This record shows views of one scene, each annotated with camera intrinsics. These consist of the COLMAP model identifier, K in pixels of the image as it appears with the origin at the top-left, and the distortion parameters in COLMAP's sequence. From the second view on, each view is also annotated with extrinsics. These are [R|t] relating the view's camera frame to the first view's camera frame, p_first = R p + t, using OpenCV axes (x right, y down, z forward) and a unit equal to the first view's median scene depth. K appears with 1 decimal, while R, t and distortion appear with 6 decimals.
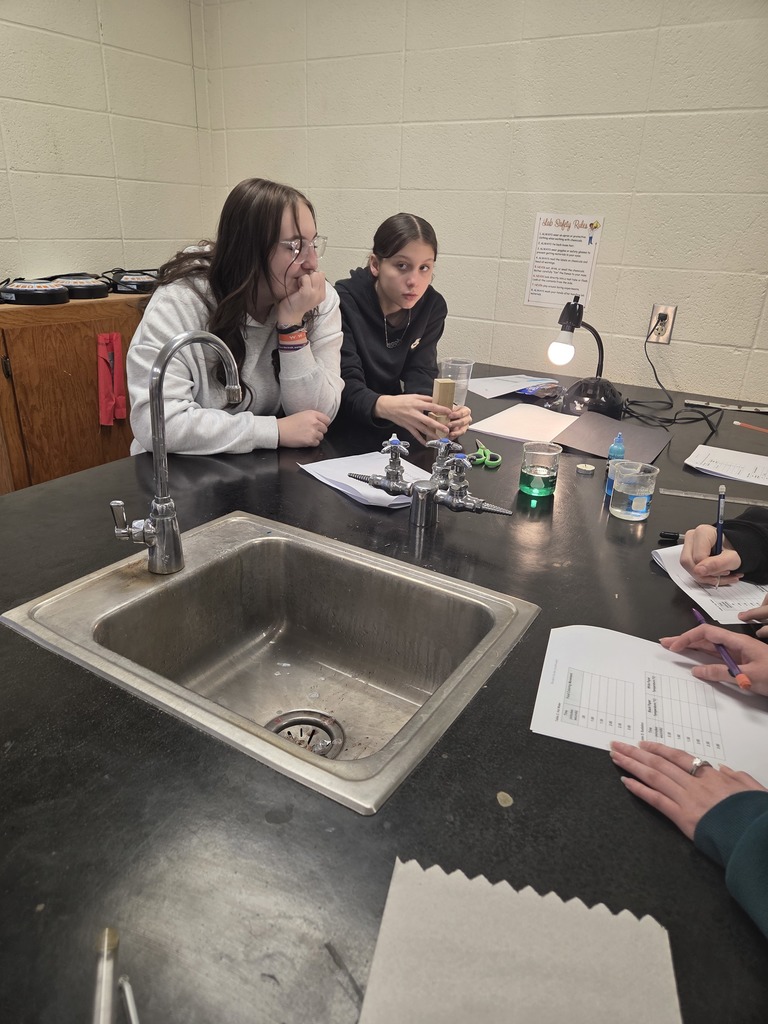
lens RADIAL K [[693.0, 0, 378.6], [0, 693.0, 511.2], [0, 0, 1]] dist [0.028511, -0.014330]
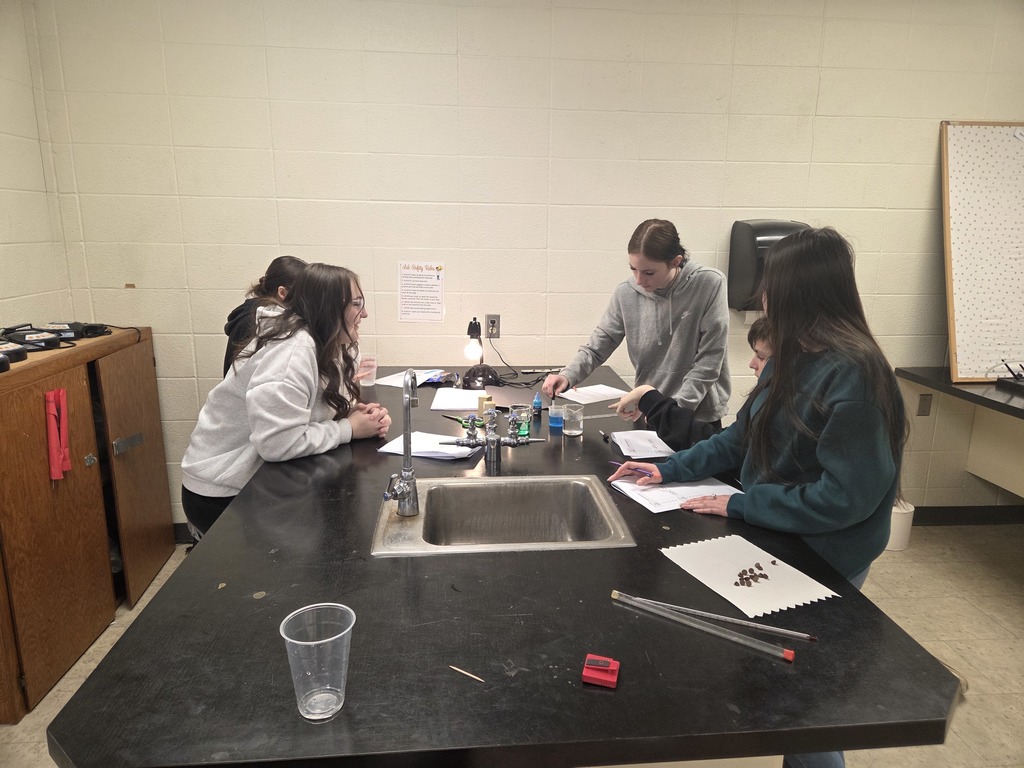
lens RADIAL K [[693.0, 0, 513.3], [0, 693.0, 385.6], [0, 0, 1]] dist [0.028511, -0.014330]
pose [[0.782282, -0.160191, 0.601975, -0.501629], [0.255519, 0.963846, -0.075566, -0.010045], [-0.568106, 0.212930, 0.794932, -0.227268]]
